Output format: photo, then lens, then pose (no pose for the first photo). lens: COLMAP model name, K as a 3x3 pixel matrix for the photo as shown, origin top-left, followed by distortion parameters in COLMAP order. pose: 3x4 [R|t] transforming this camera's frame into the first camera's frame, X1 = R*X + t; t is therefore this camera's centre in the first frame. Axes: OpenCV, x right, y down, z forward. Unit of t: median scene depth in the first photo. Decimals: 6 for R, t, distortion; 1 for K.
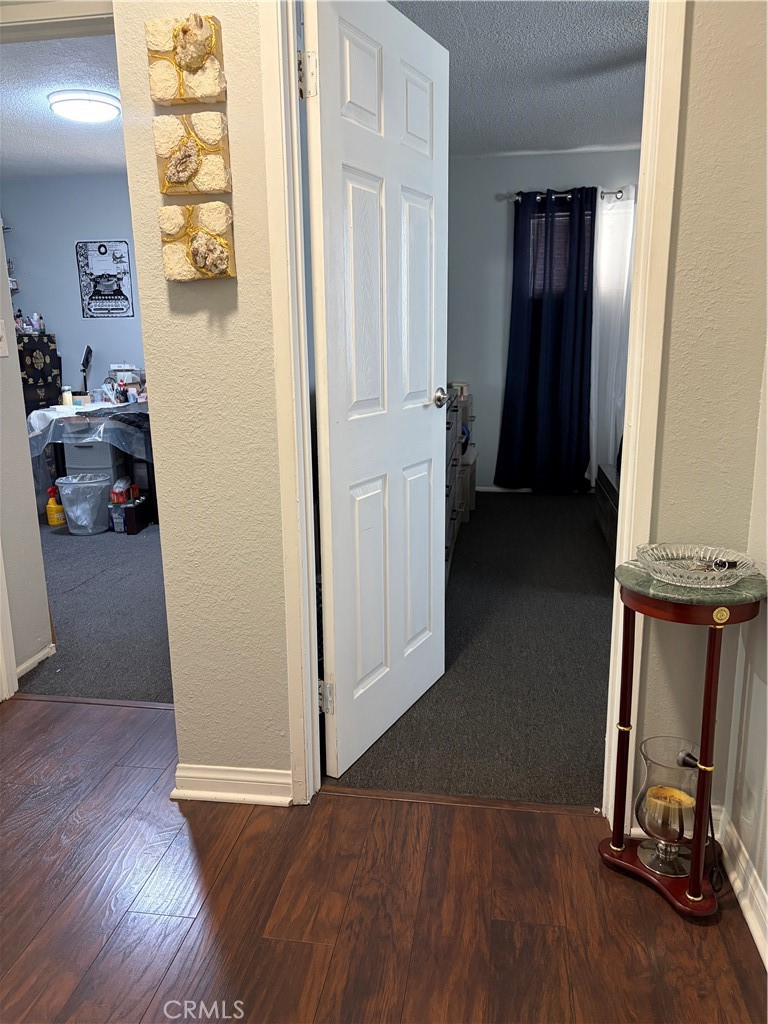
lens RADIAL K [[778.1, 0, 381.5], [0, 778.1, 513.8], [0, 0, 1]] dist [0.034829, -0.005842]
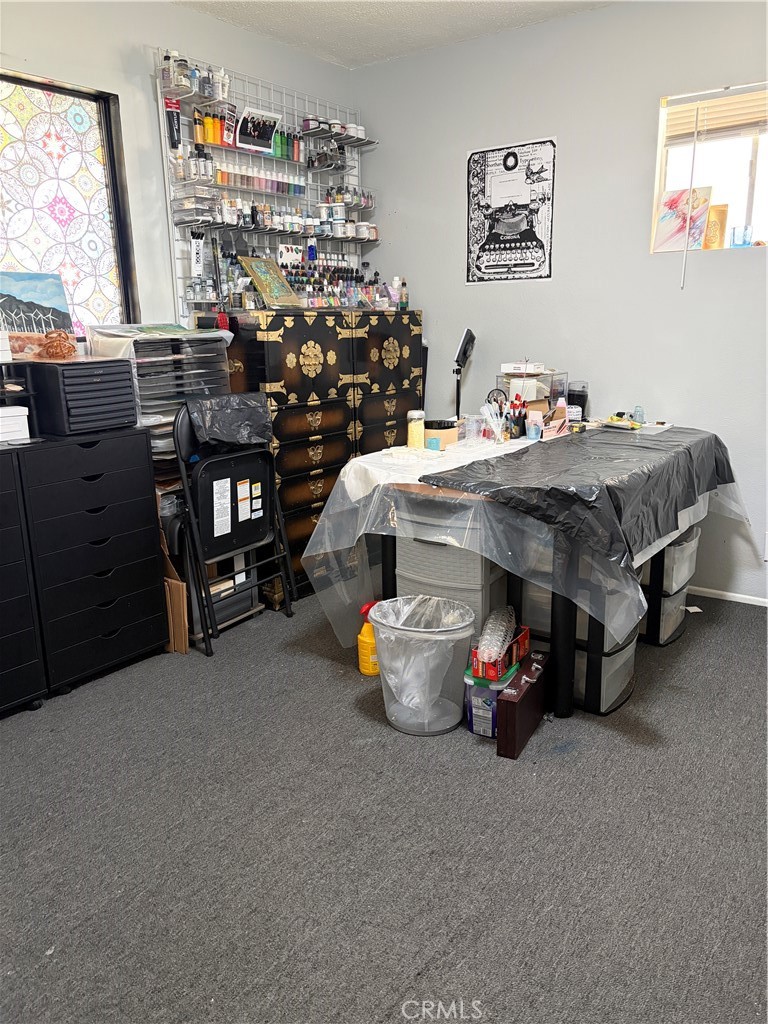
lens RADIAL K [[778.1, 0, 381.5], [0, 778.1, 513.8], [0, 0, 1]] dist [0.034829, -0.005842]
pose [[0.887147, 0.107286, -0.448842, -0.154668], [-0.093328, 0.994214, 0.053180, -0.101553], [0.451951, -0.005289, 0.892027, 0.445572]]
